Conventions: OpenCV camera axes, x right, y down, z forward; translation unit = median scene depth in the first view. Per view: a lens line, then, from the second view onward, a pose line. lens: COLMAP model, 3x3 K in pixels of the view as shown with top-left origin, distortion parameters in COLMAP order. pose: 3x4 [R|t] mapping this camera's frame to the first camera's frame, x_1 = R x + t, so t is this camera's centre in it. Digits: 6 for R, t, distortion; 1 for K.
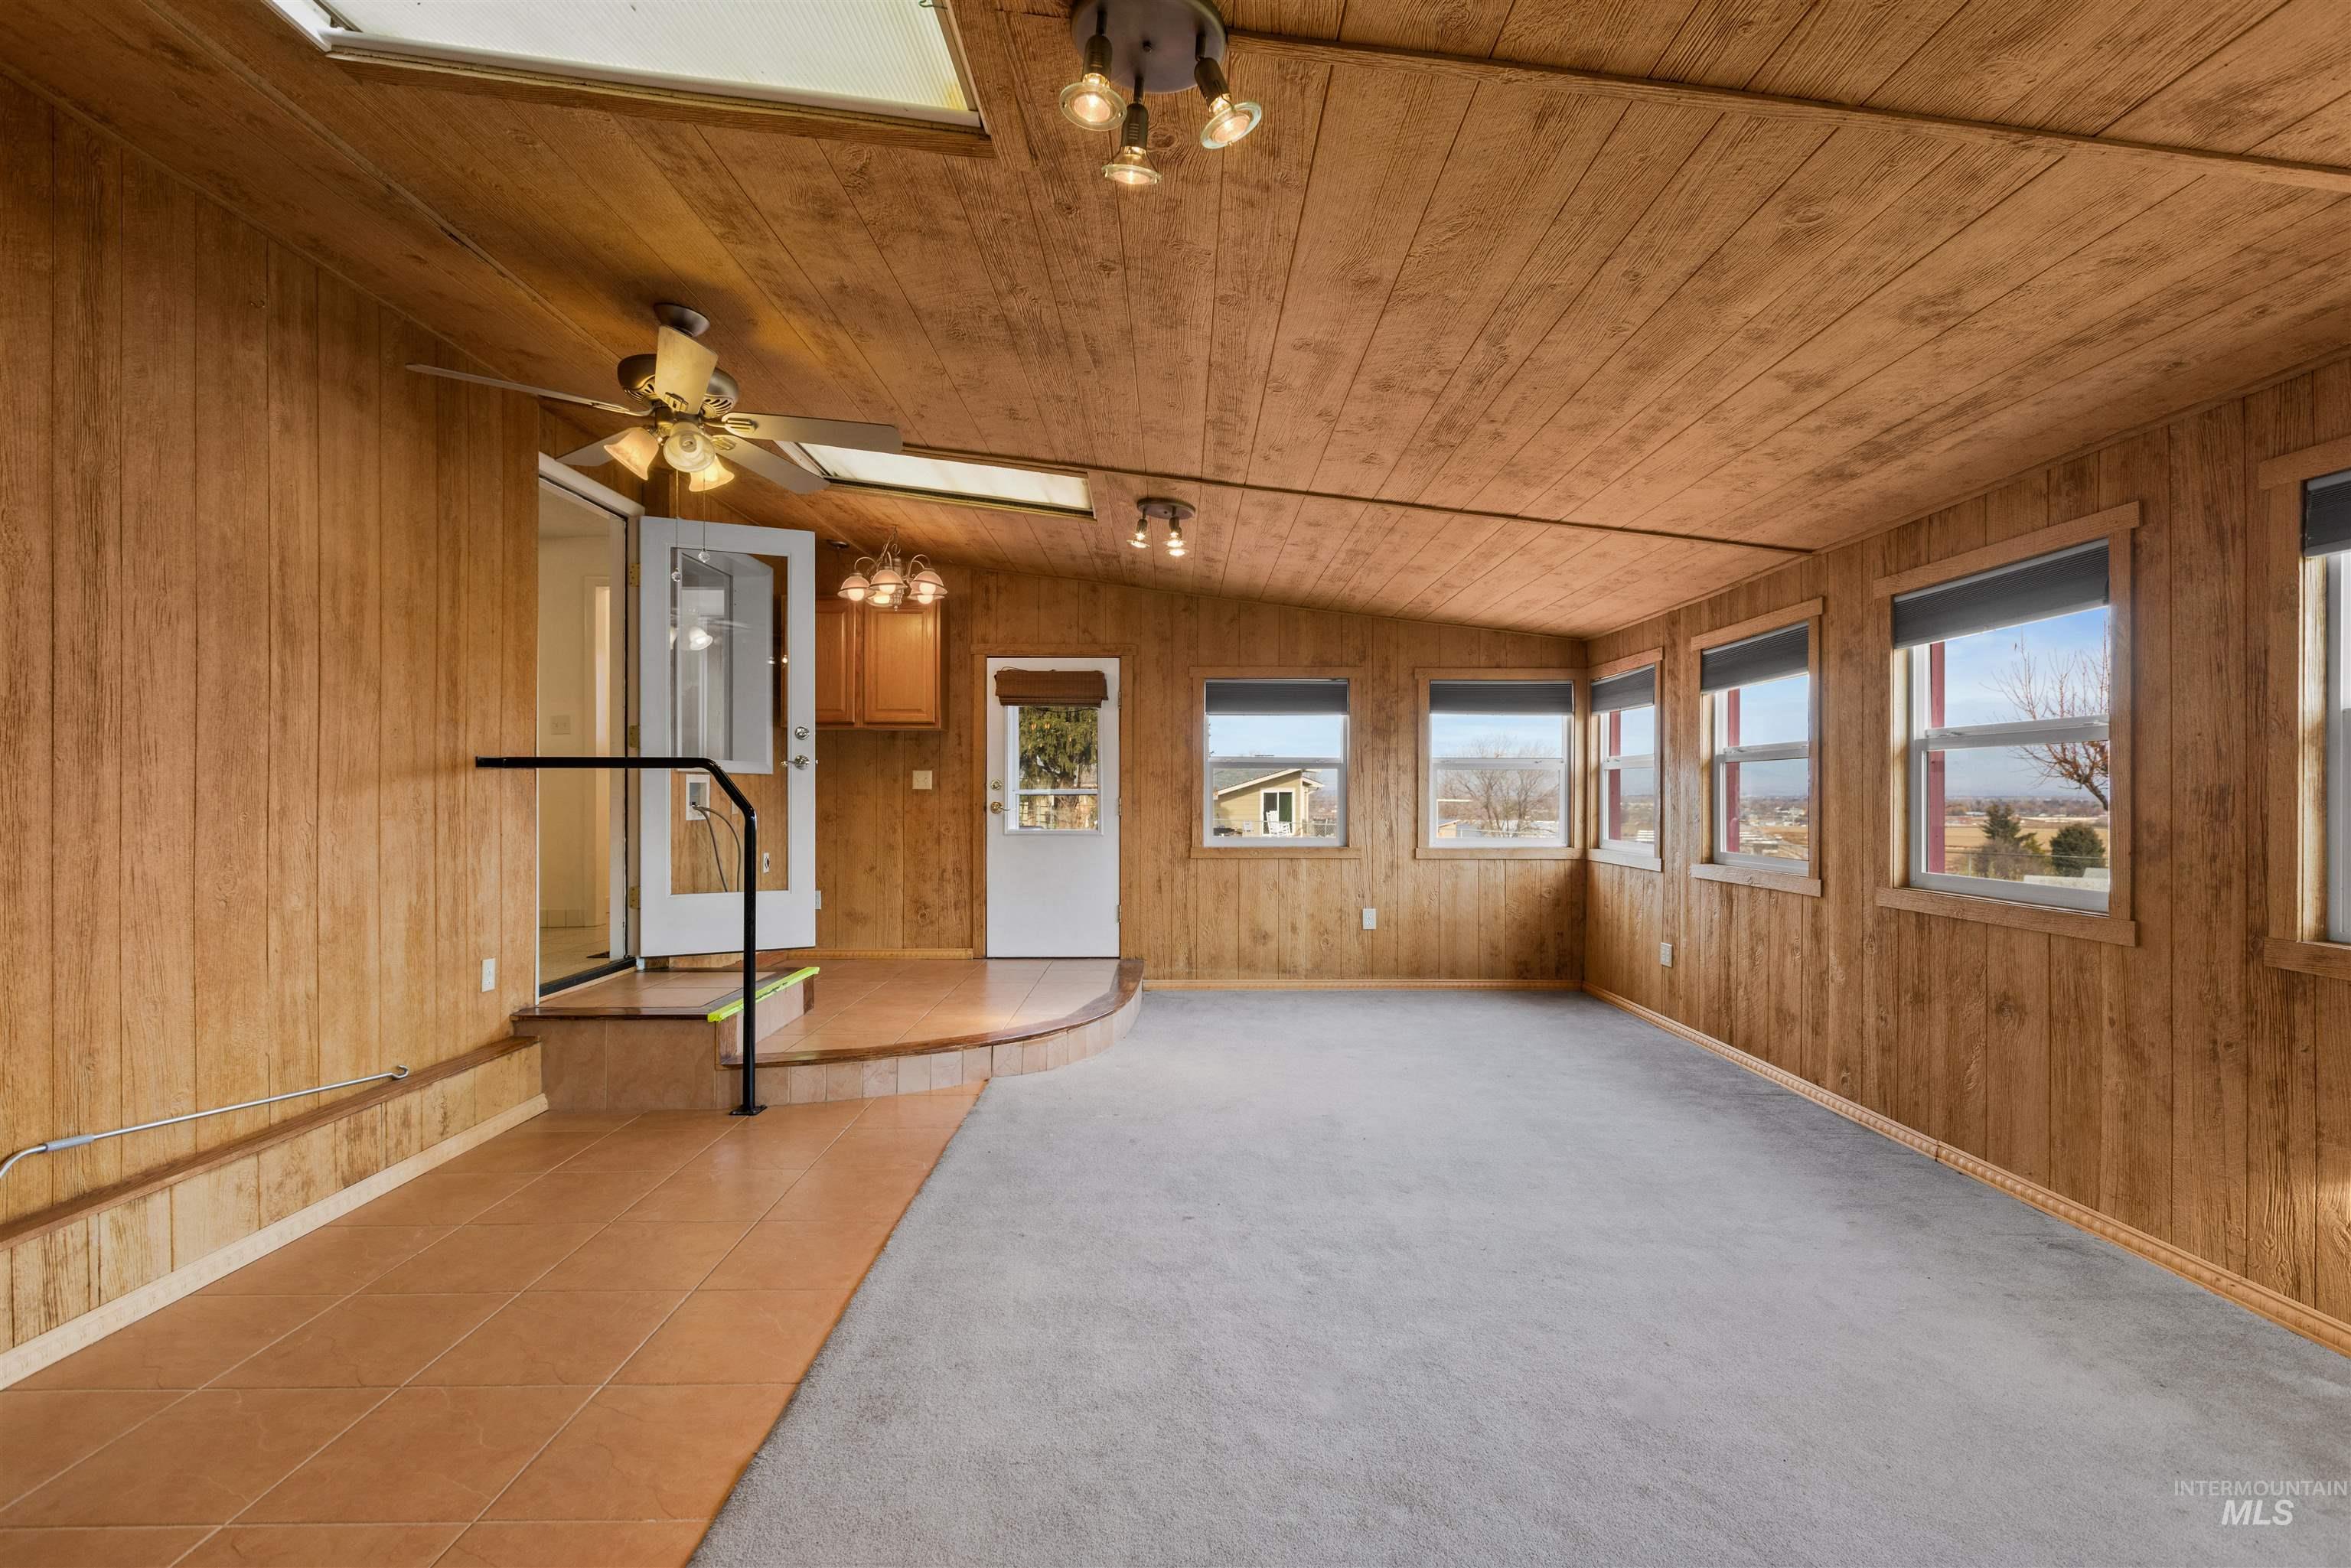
lens RADIAL K [[1087.7, 0, 1217.5], [0, 1087.7, 786.0], [0, 0, 1]] dist [-0.000385, 0.001582]
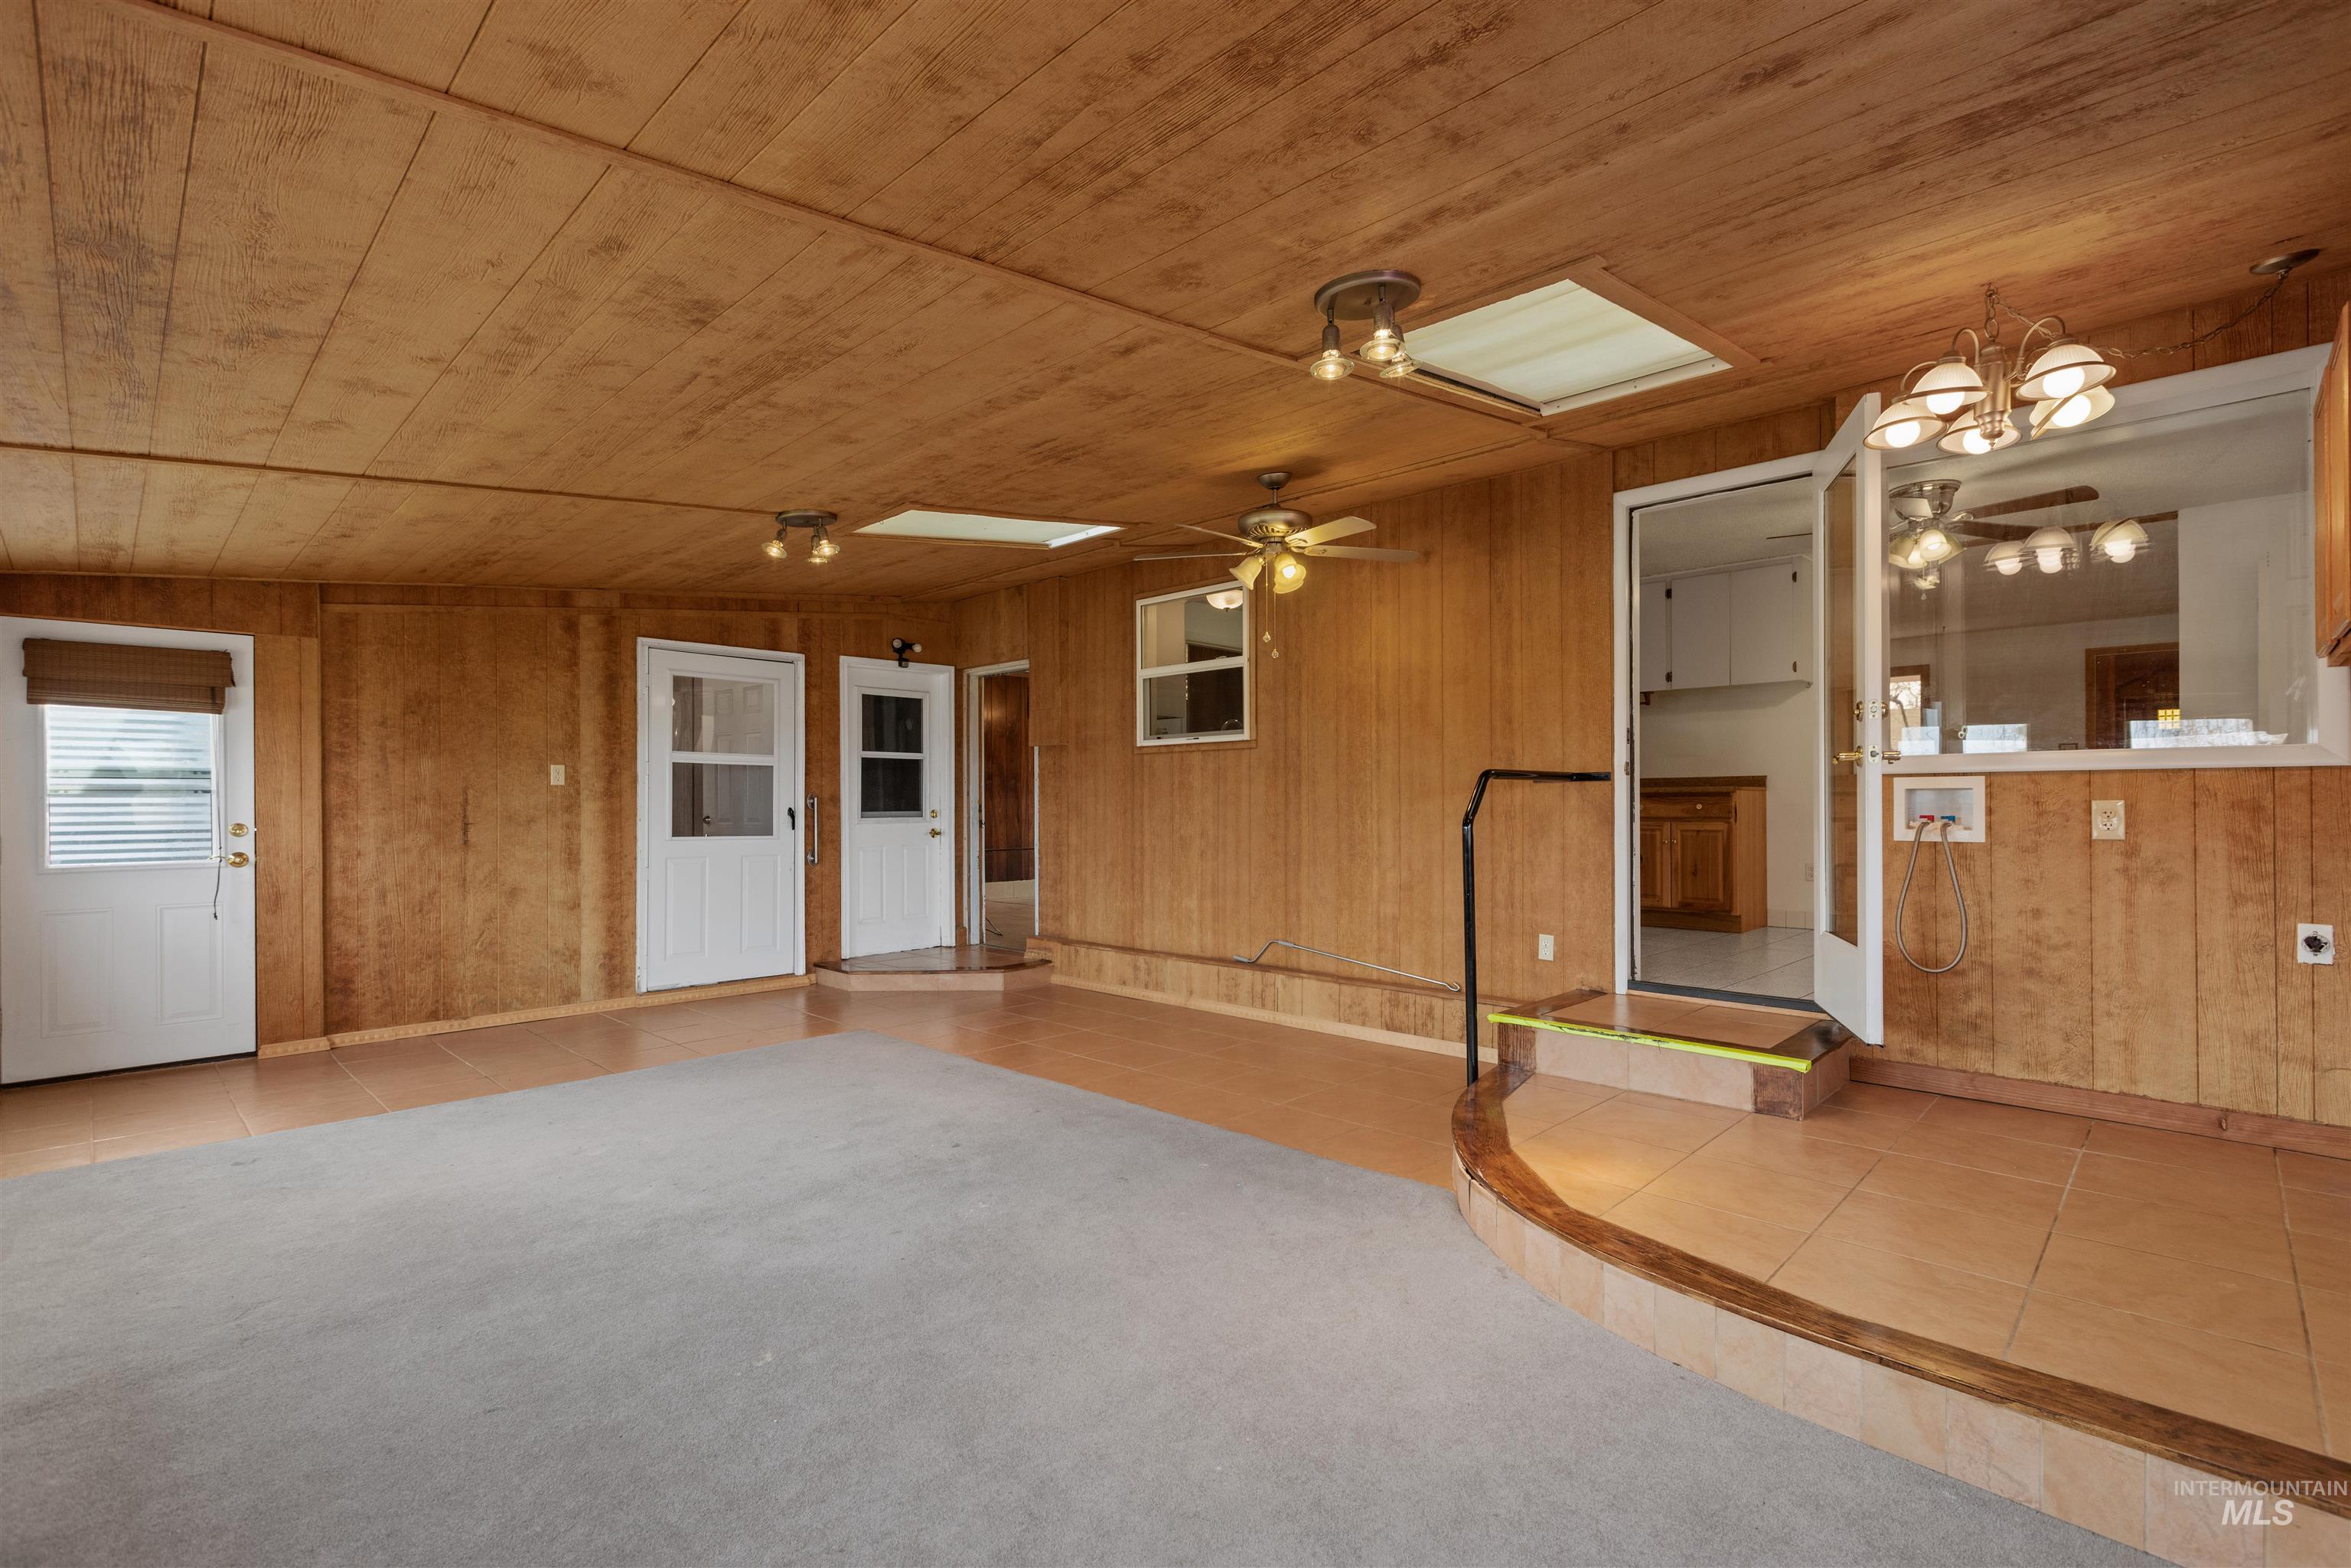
lens RADIAL K [[1046.2, 0, 1172.5], [0, 1046.2, 796.8], [0, 0, 1]] dist [0.003063, 0.000079]
pose [[-0.728670, -0.002375, -0.684860, 0.471324], [0.004166, 0.999960, -0.007900, 0.008185], [0.684852, -0.008609, -0.728631, 1.594630]]
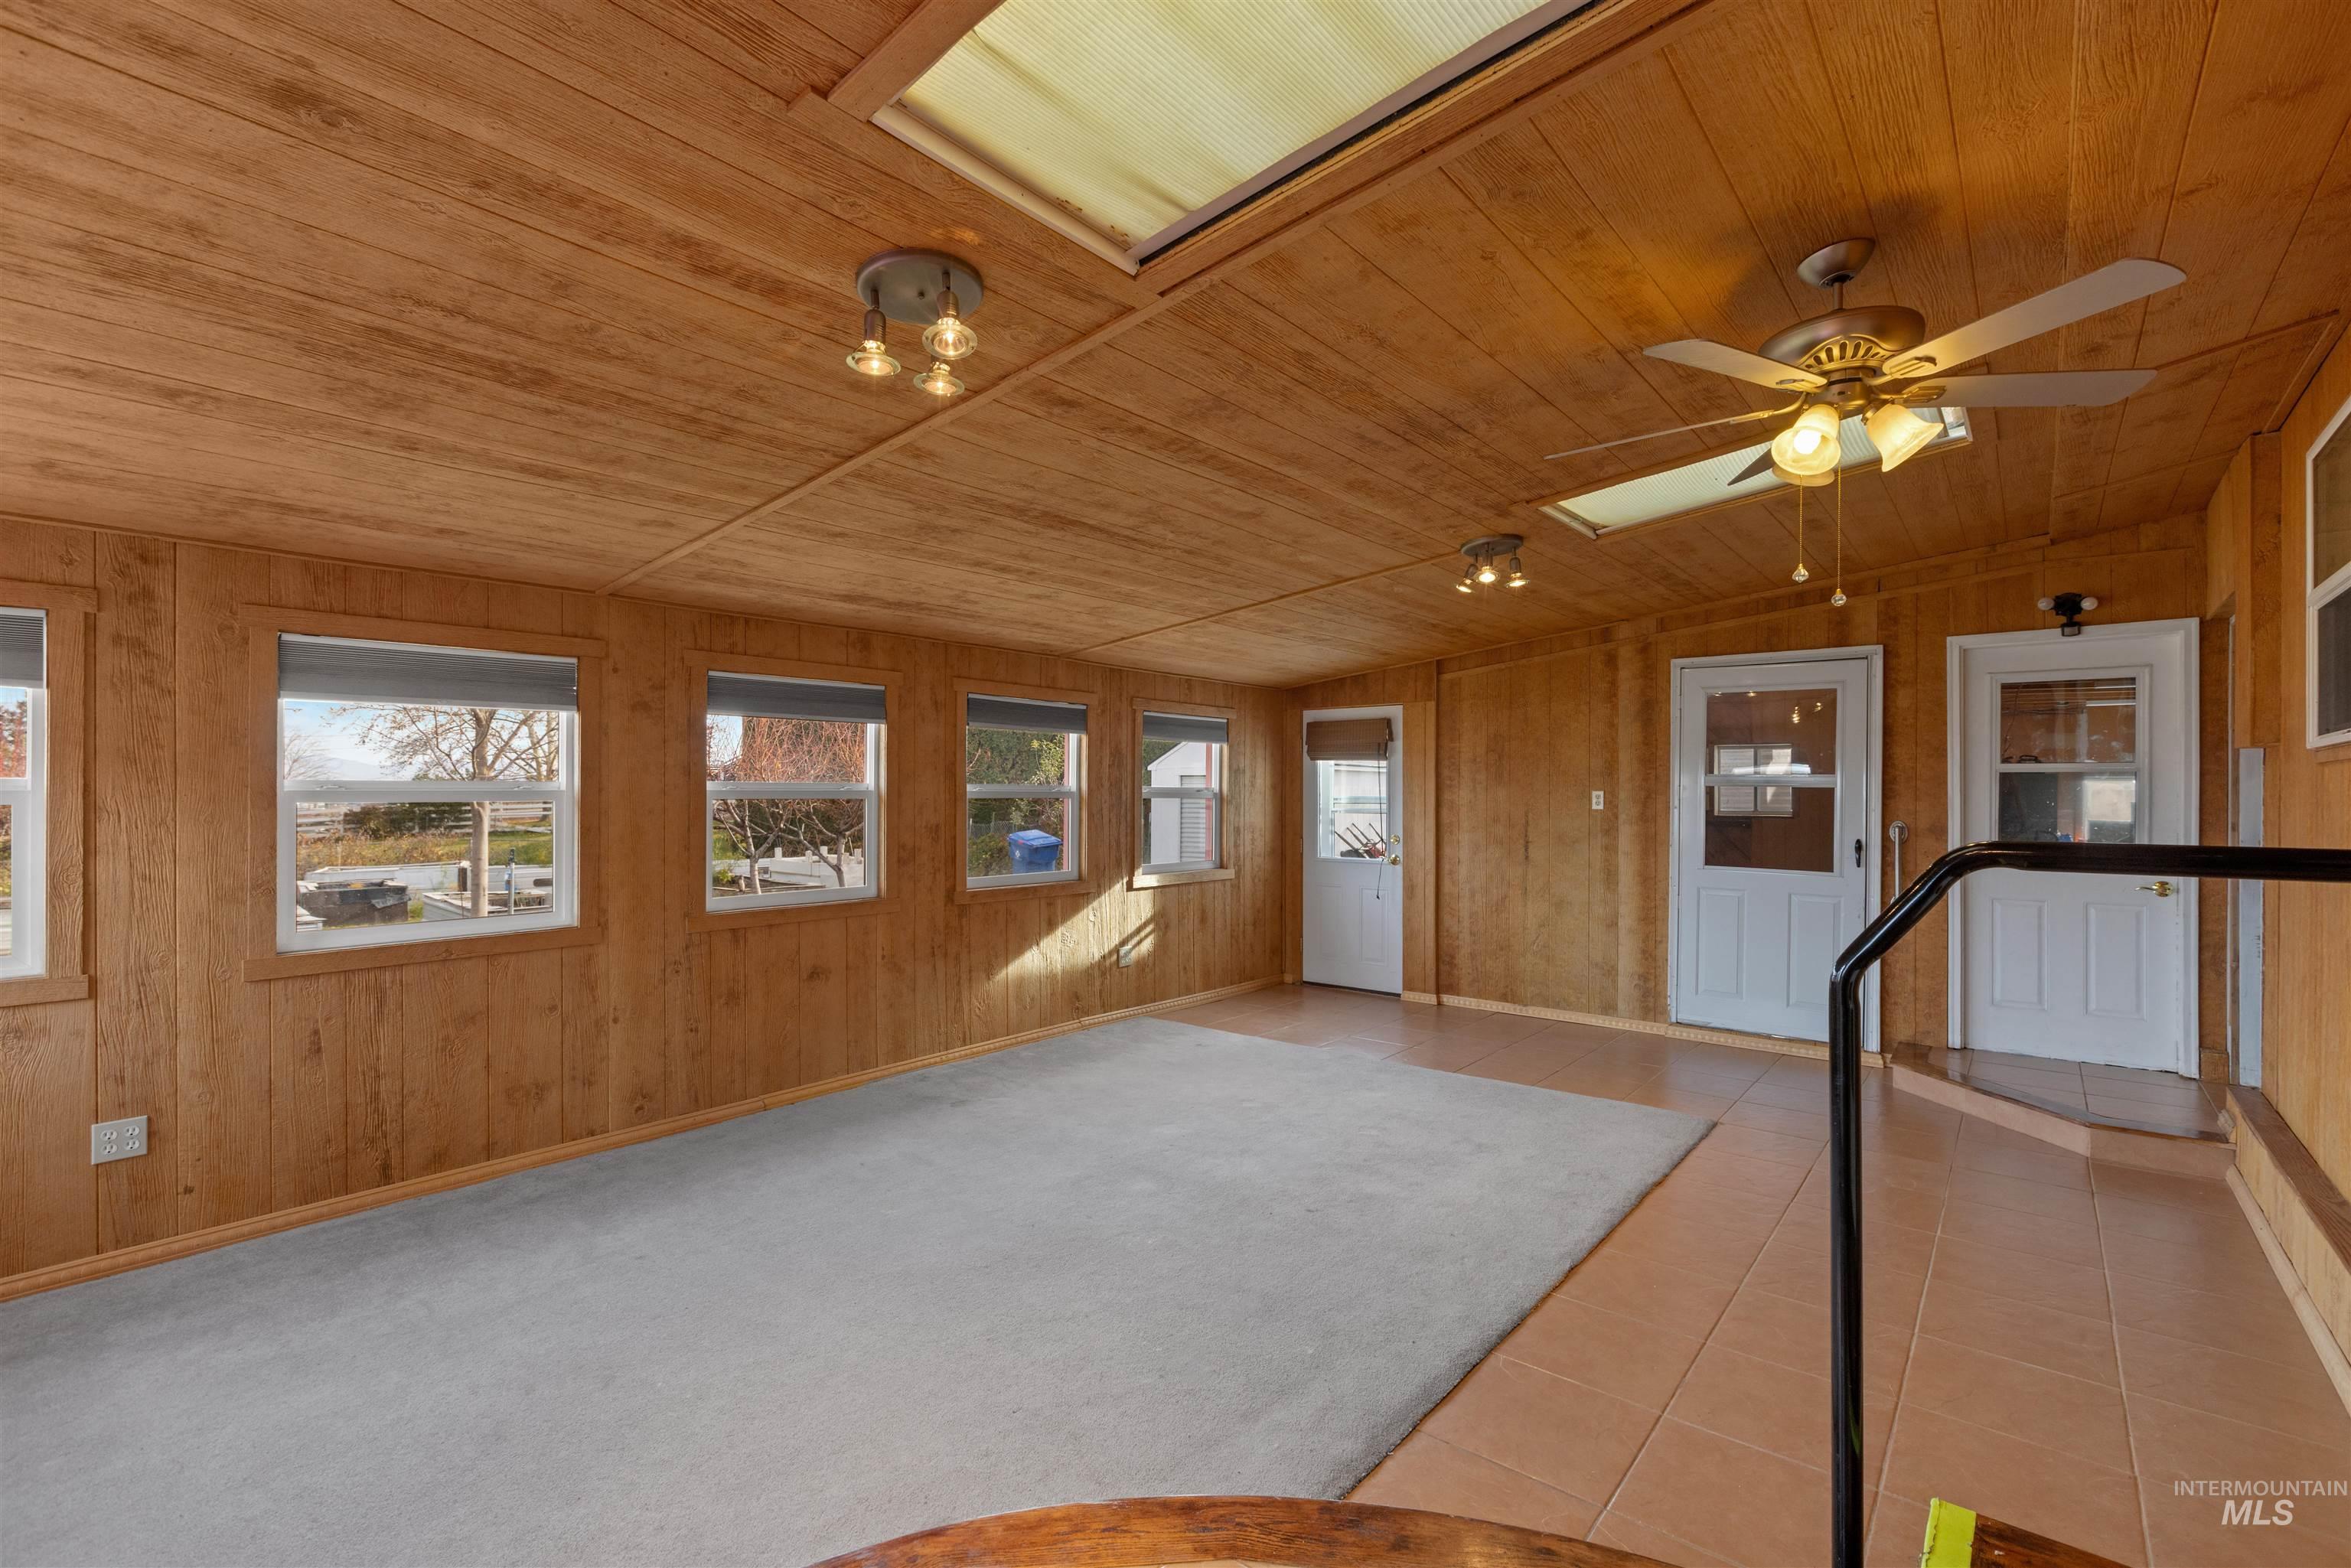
lens RADIAL K [[1046.2, 0, 1190.6], [0, 1046.2, 788.9], [0, 0, 1]] dist [0.003063, 0.000079]
pose [[-0.756072, -0.003352, 0.654480, -0.529494], [-0.009554, 0.999937, -0.005915, -0.042138], [-0.654419, -0.010725, -0.756056, 1.526747]]
